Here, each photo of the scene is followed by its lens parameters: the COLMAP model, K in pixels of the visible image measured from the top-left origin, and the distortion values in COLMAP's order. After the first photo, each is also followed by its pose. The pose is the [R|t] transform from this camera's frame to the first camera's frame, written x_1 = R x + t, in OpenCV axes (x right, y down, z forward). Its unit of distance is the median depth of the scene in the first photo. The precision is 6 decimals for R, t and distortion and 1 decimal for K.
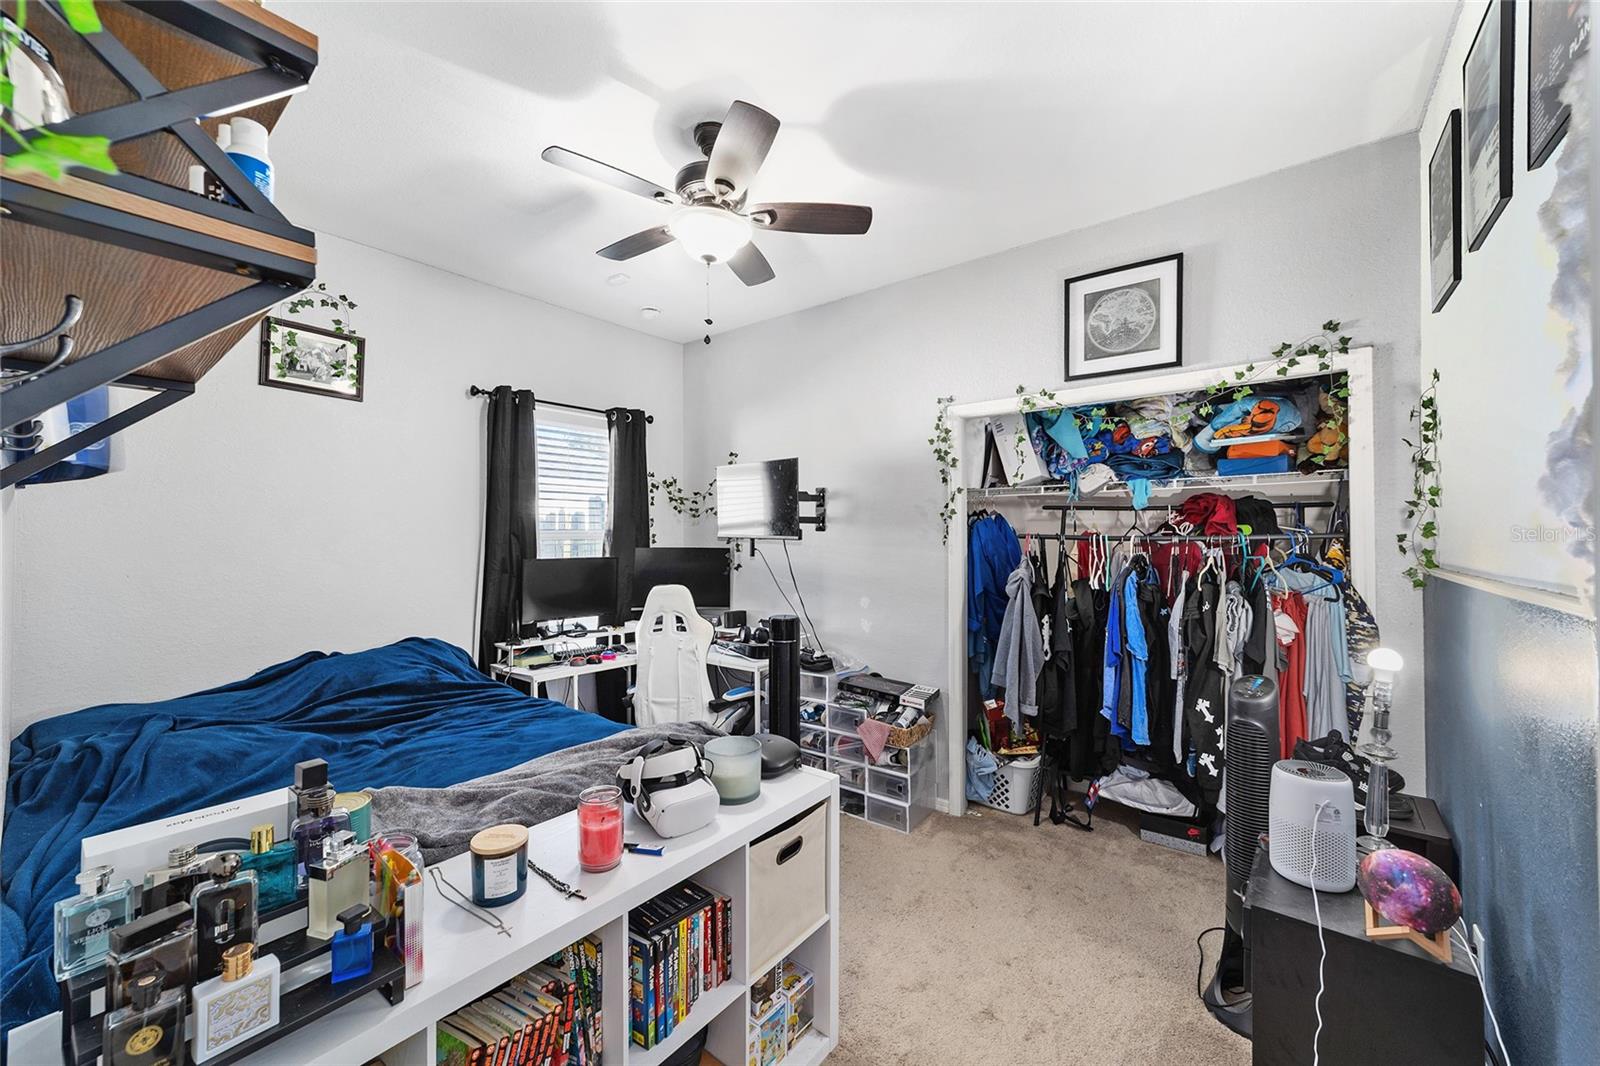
lens RADIAL K [[613.1, 0, 795.1], [0, 613.1, 534.0], [0, 0, 1]] dist [-0.018269, 0.009700]
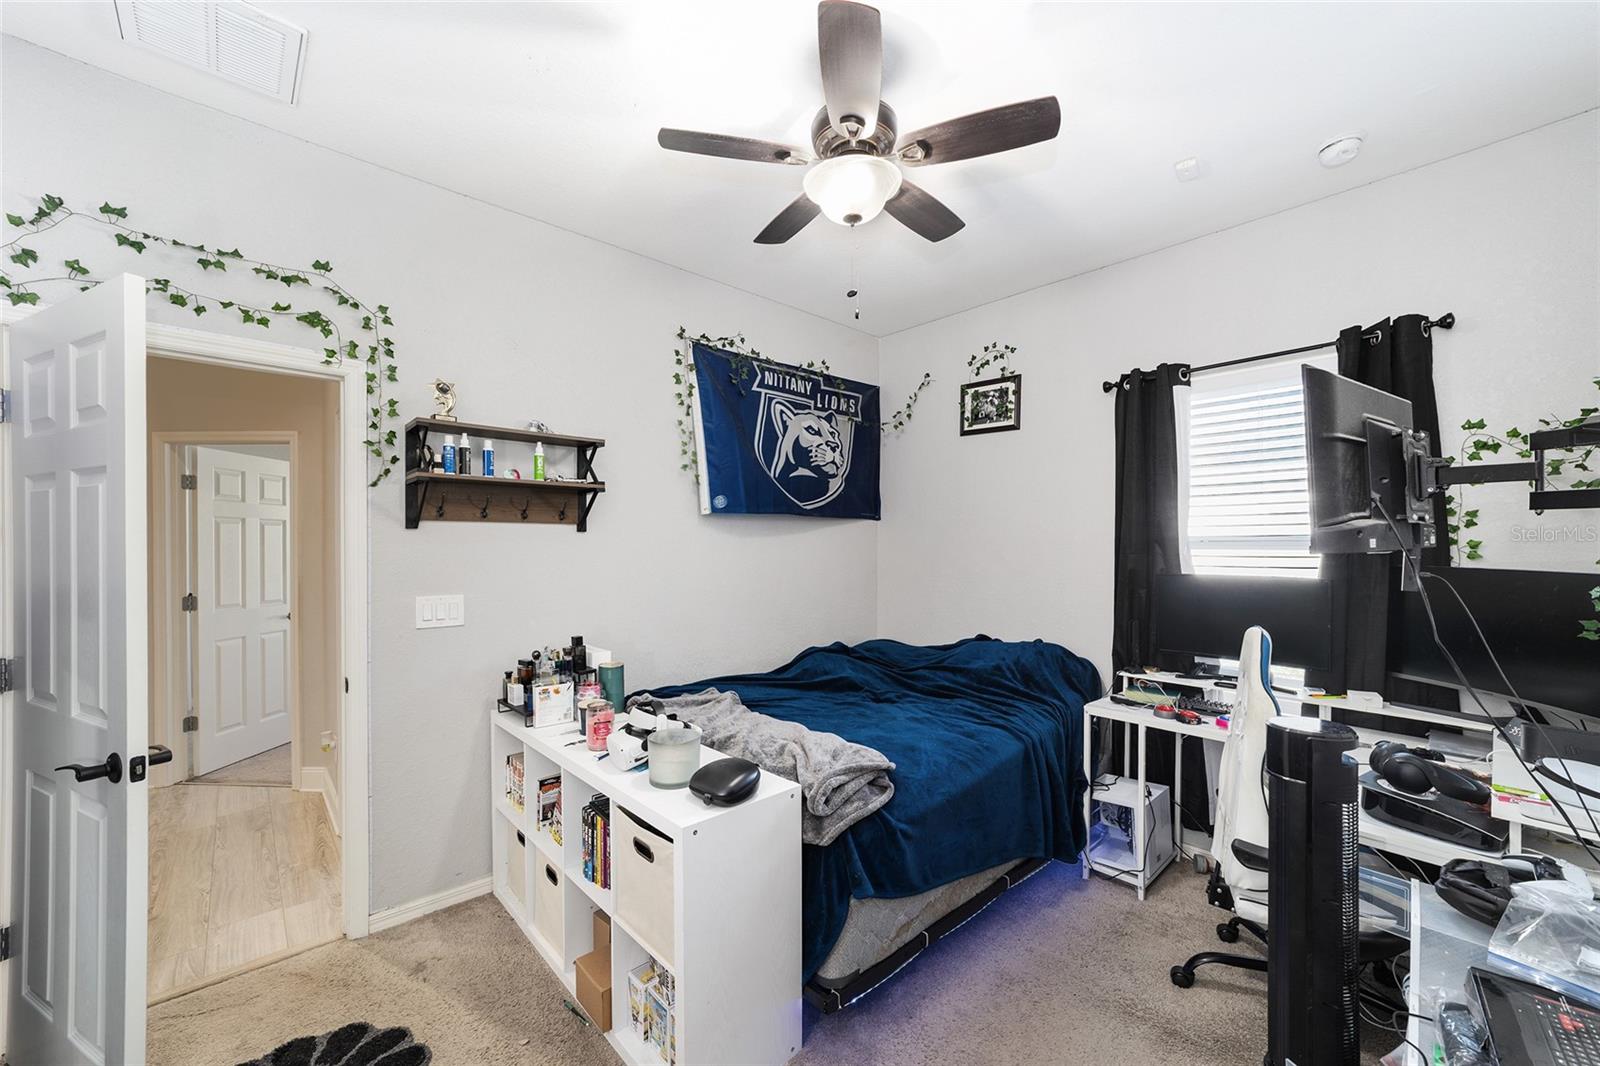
lens RADIAL K [[627.9, 0, 801.8], [0, 627.9, 547.9], [0, 0, 1]] dist [-0.019111, 0.010237]
pose [[-0.155389, 0.005391, -0.987839, 0.541753], [0.001823, 0.999985, 0.005171, 0.002375], [0.987852, -0.000998, -0.155397, 0.782635]]
